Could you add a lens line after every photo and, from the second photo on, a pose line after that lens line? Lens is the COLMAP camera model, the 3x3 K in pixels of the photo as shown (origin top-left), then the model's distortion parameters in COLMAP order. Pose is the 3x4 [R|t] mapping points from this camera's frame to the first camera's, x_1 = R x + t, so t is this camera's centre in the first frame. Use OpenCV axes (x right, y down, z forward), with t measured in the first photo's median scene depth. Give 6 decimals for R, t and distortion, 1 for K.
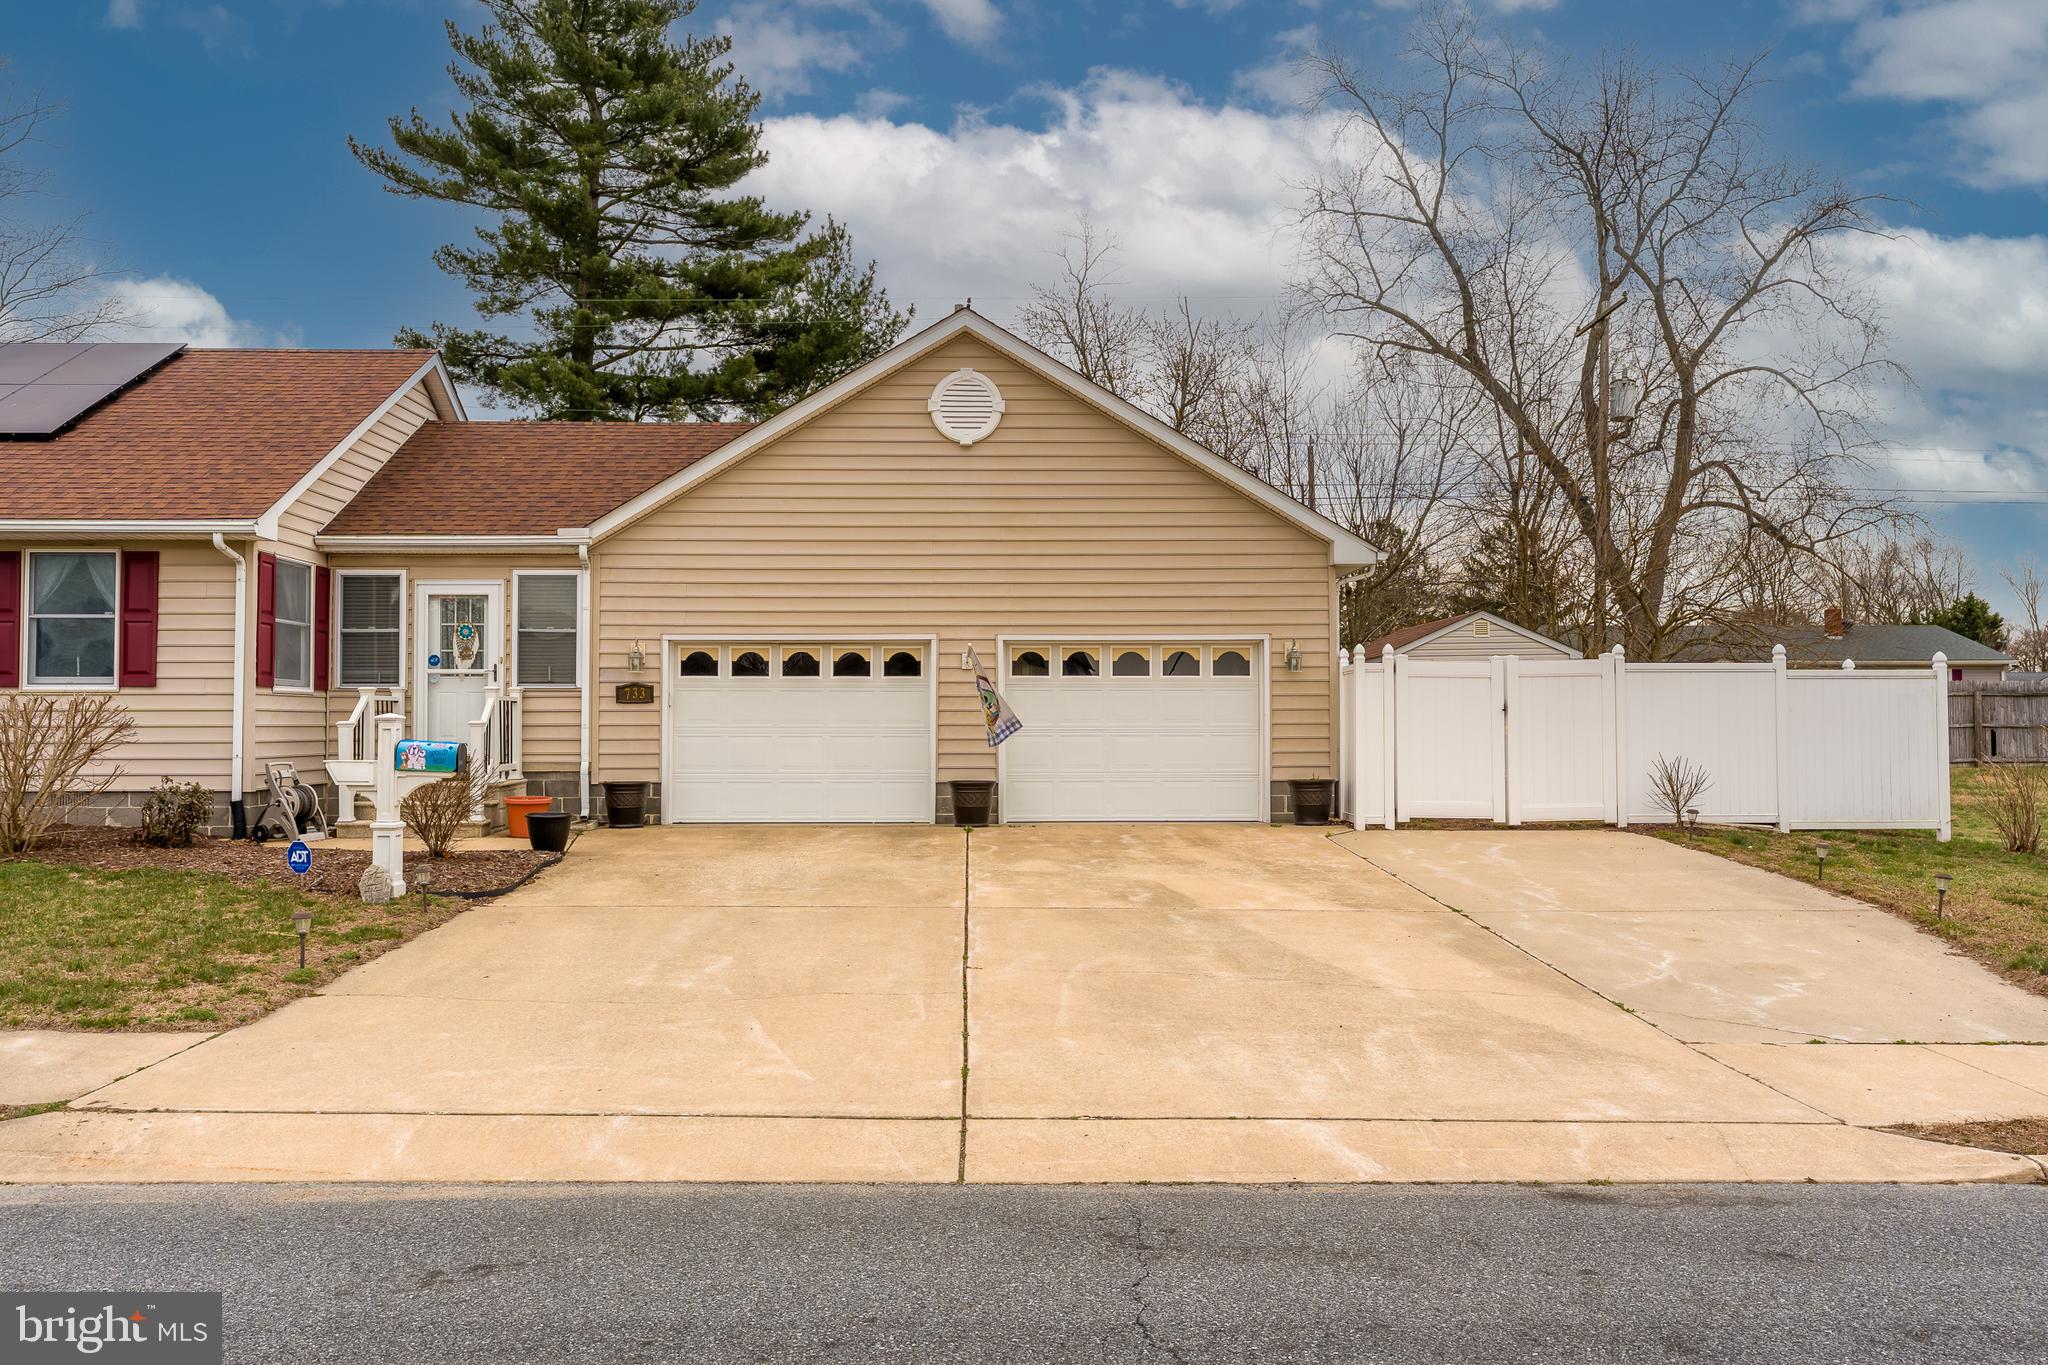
lens RADIAL K [[1535.4, 0, 1029.2], [0, 1535.4, 686.2], [0, 0, 1]] dist [0.010329, -0.005085]
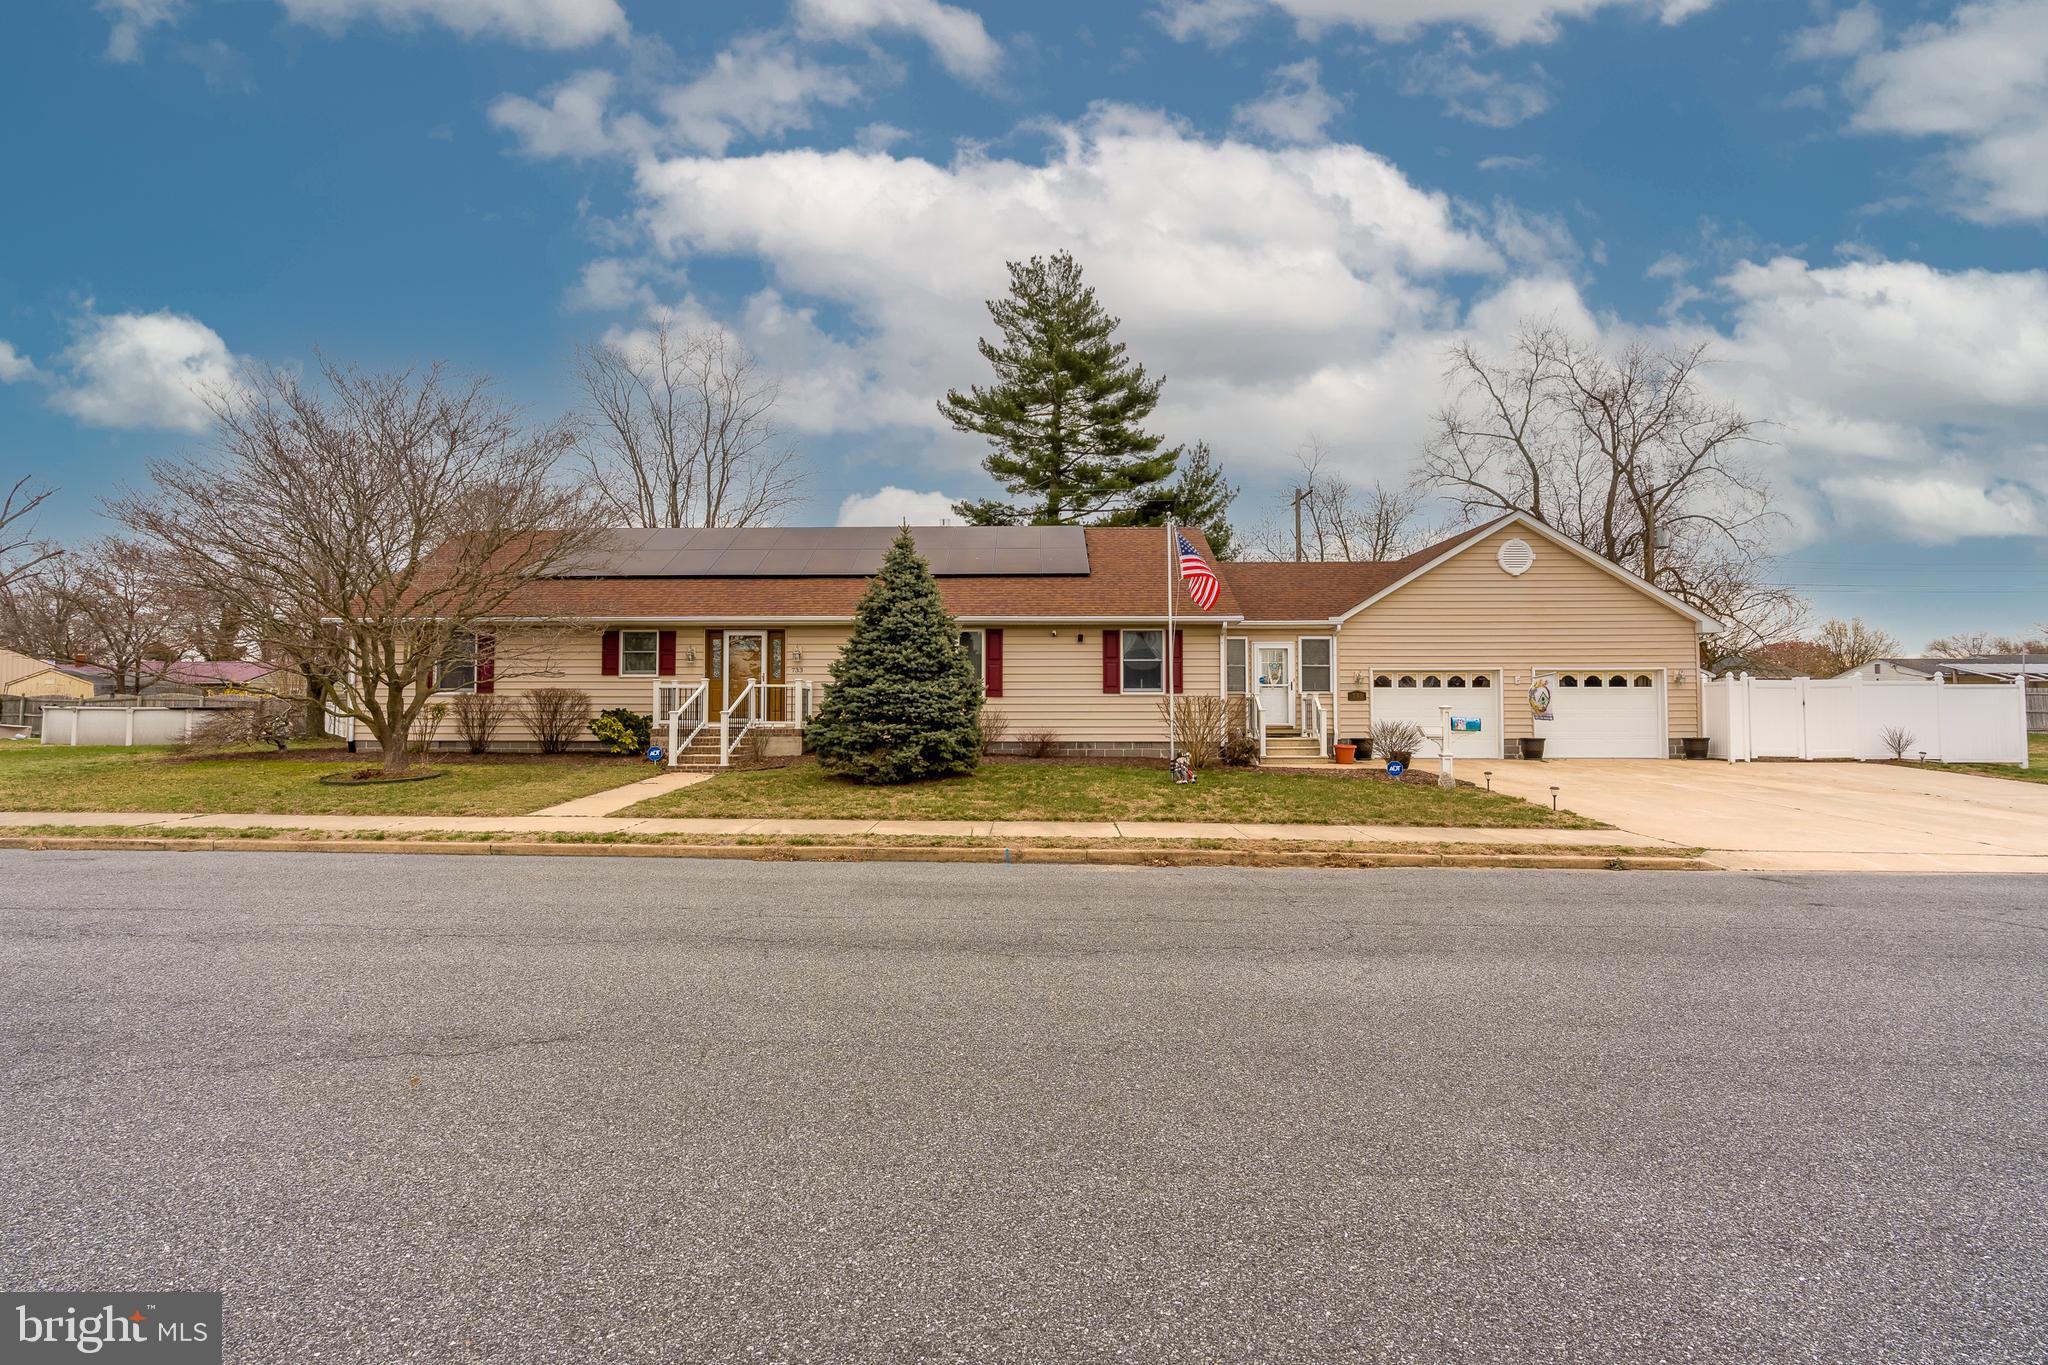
lens RADIAL K [[930.8, 0, 1024.0], [0, 930.8, 682.5], [0, 0, 1]] dist [-0.002601, 0.000120]
pose [[0.999225, -0.001563, -0.039327, -0.656117], [0.001000, 0.999897, -0.014347, 0.004000], [0.039345, 0.014296, 0.999123, -0.271868]]
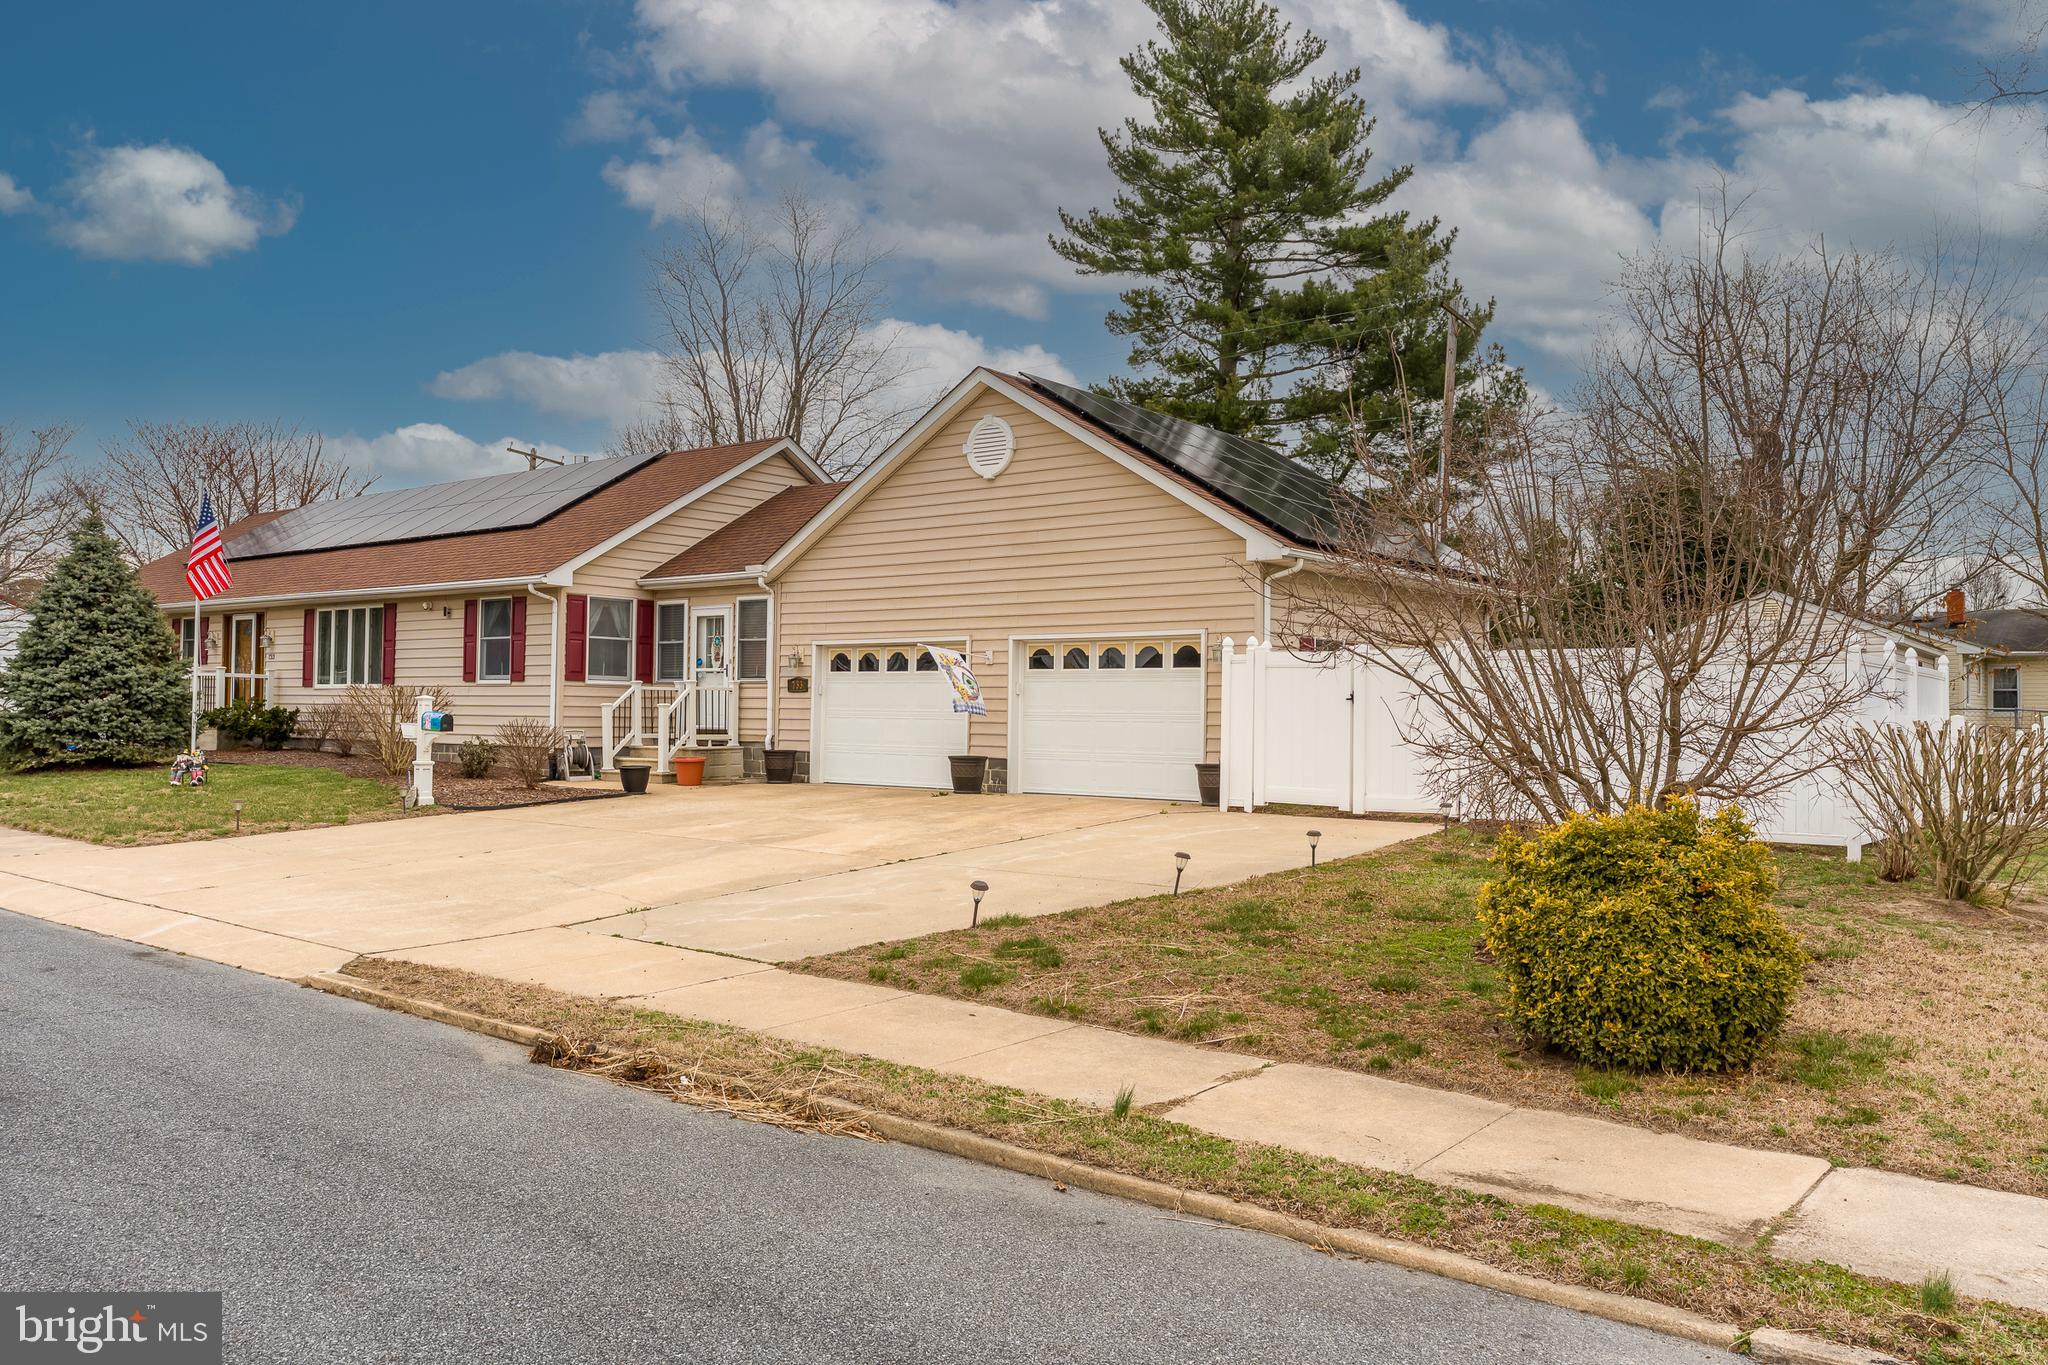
lens RADIAL K [[1535.4, 0, 1029.2], [0, 1535.4, 686.2], [0, 0, 1]] dist [0.010329, -0.005085]
pose [[0.775006, -0.001560, -0.631952, 0.752069], [0.002927, 0.999995, 0.001121, 0.004897], [0.631948, -0.002719, 0.775006, 0.083796]]
